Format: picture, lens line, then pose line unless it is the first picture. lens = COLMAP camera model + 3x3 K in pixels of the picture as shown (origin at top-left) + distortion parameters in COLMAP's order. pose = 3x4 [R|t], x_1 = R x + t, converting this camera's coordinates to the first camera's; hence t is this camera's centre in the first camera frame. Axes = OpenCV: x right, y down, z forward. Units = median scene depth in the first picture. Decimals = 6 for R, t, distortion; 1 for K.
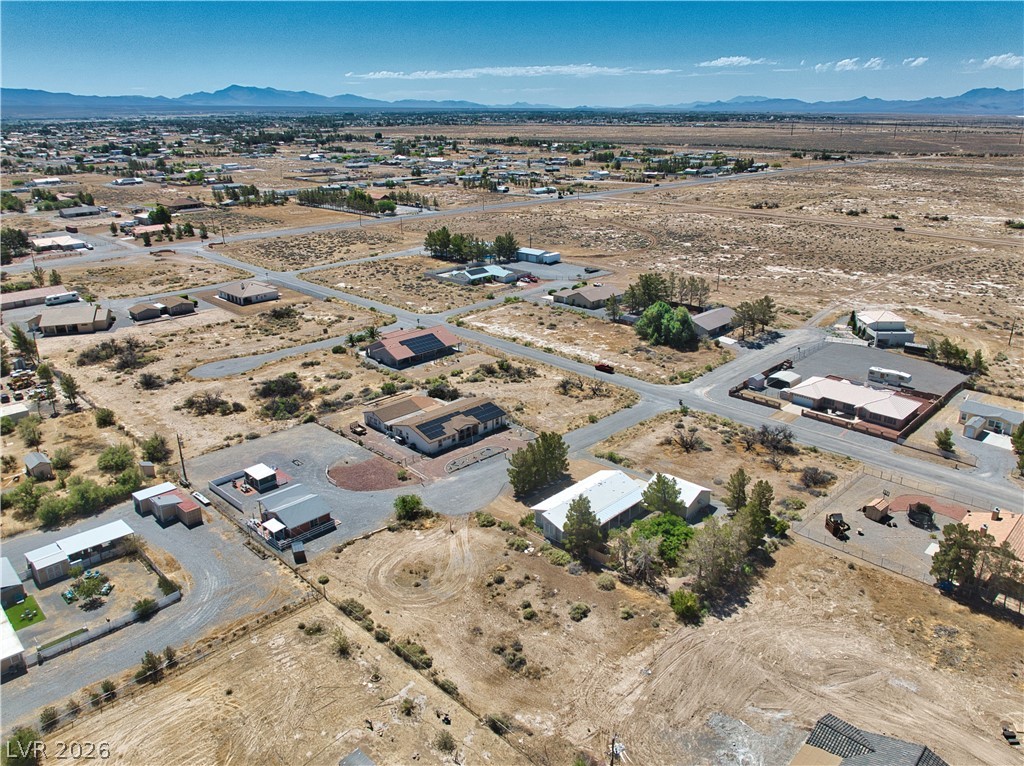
lens RADIAL K [[736.2, 0, 514.0], [0, 736.2, 382.7], [0, 0, 1]] dist [-0.049649, -0.005559]
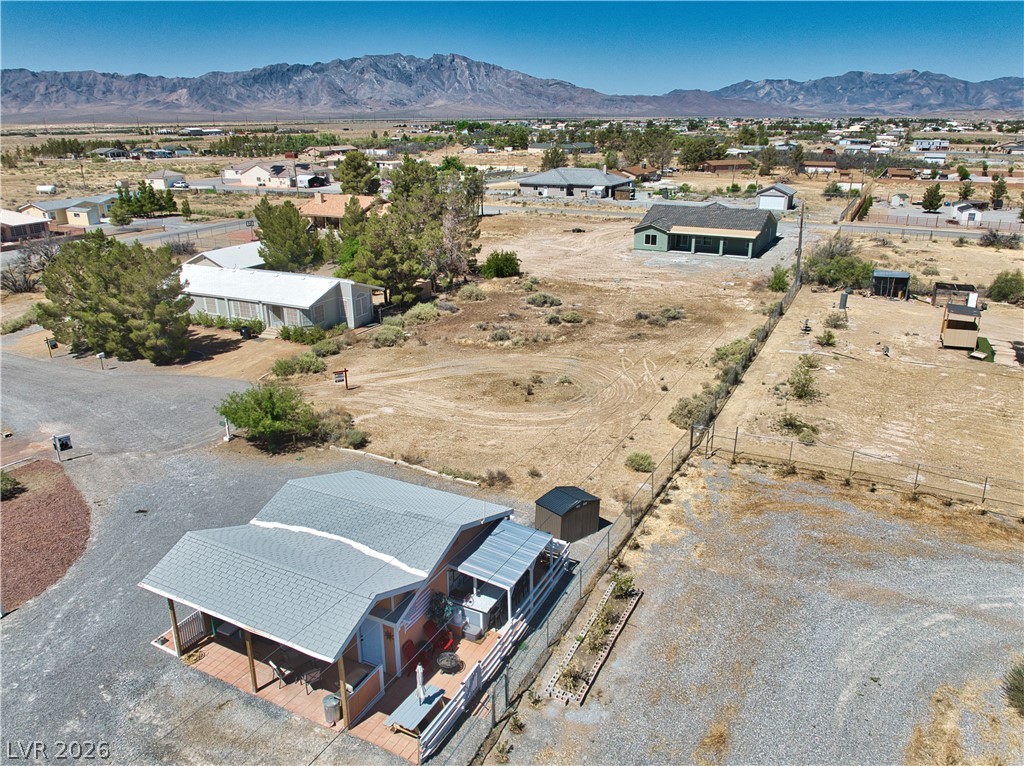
lens RADIAL K [[749.7, 0, 514.3], [0, 749.7, 381.7], [0, 0, 1]] dist [-0.036287, -0.013850]
pose [[-0.303413, -0.315619, 0.899069, -0.357386], [0.334085, 0.848416, 0.410582, 0.036454], [-0.892372, 0.424941, -0.151977, 0.689042]]
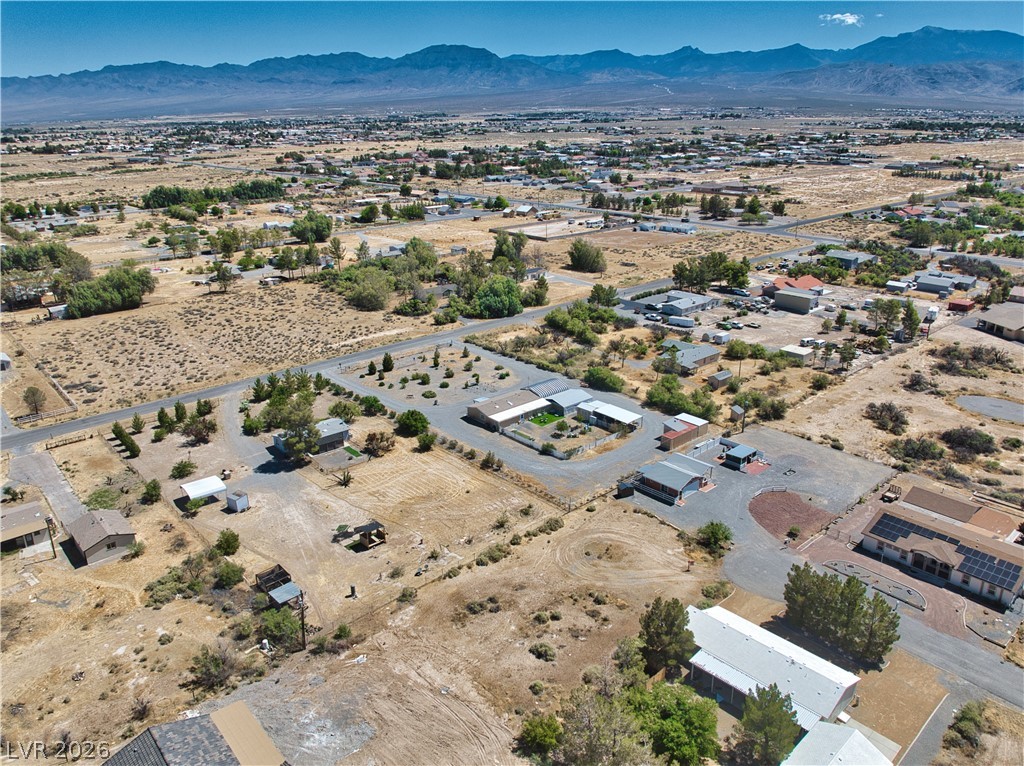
lens RADIAL K [[736.2, 0, 514.0], [0, 736.2, 382.7], [0, 0, 1]] dist [-0.049649, -0.005559]
pose [[-0.055603, 0.343908, -0.937356, 0.496340], [-0.332711, 0.878771, 0.342149, -0.172456], [0.941388, 0.330893, 0.065560, 0.462872]]
